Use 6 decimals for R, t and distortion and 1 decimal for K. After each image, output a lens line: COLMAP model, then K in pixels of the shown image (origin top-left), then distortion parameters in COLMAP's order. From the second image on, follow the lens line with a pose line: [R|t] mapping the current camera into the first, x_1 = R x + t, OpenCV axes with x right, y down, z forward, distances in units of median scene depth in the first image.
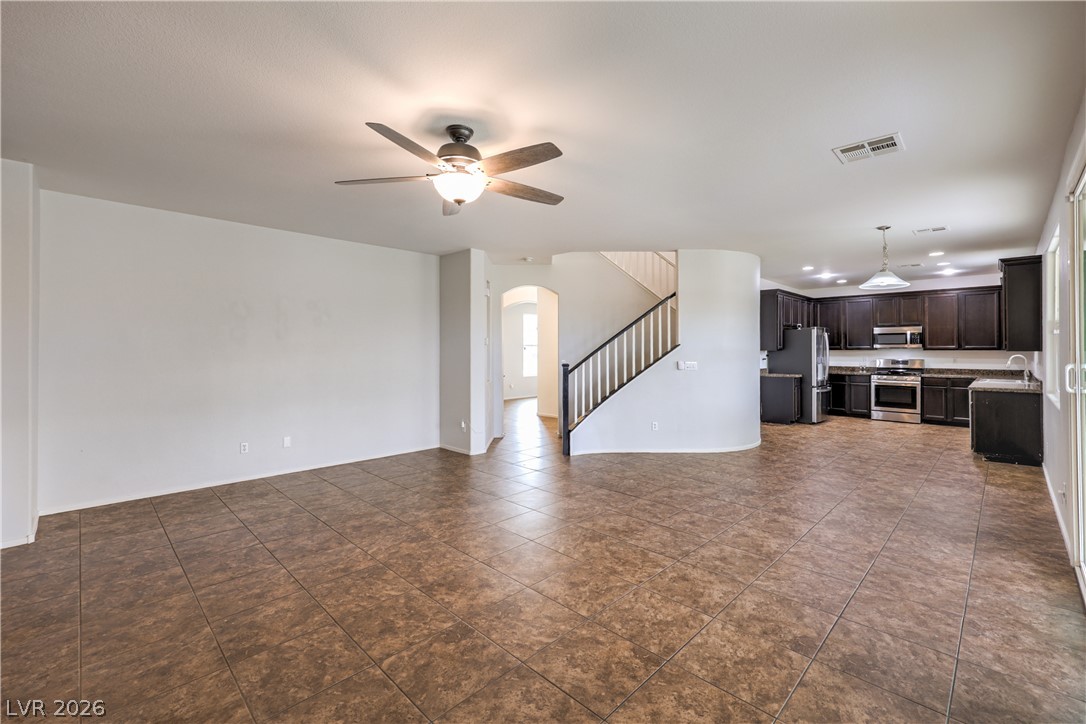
lens RADIAL K [[462.7, 0, 540.3], [0, 462.7, 348.0], [0, 0, 1]] dist [0.000337, -0.000086]
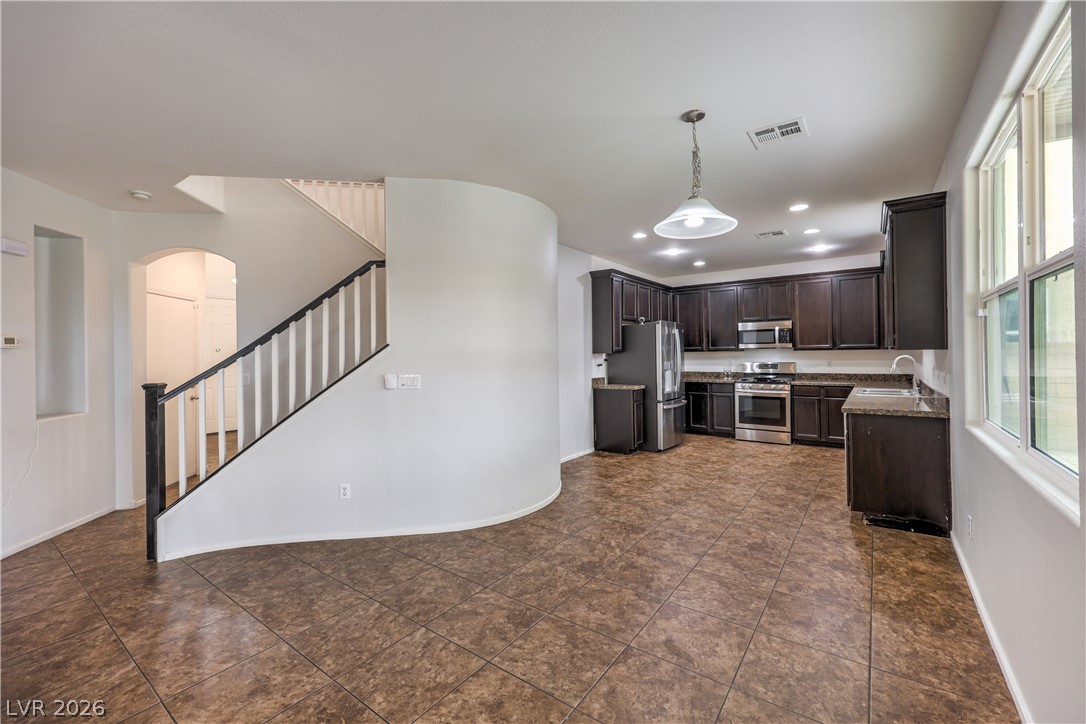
lens RADIAL K [[450.3, 0, 543.6], [0, 450.3, 353.3], [0, 0, 1]] dist [0.001543, 0.000129]
pose [[0.988125, -0.011903, 0.153189, 0.406937], [0.011850, 0.999929, 0.001260, 0.004680], [-0.153193, 0.000570, 0.988196, 0.431702]]
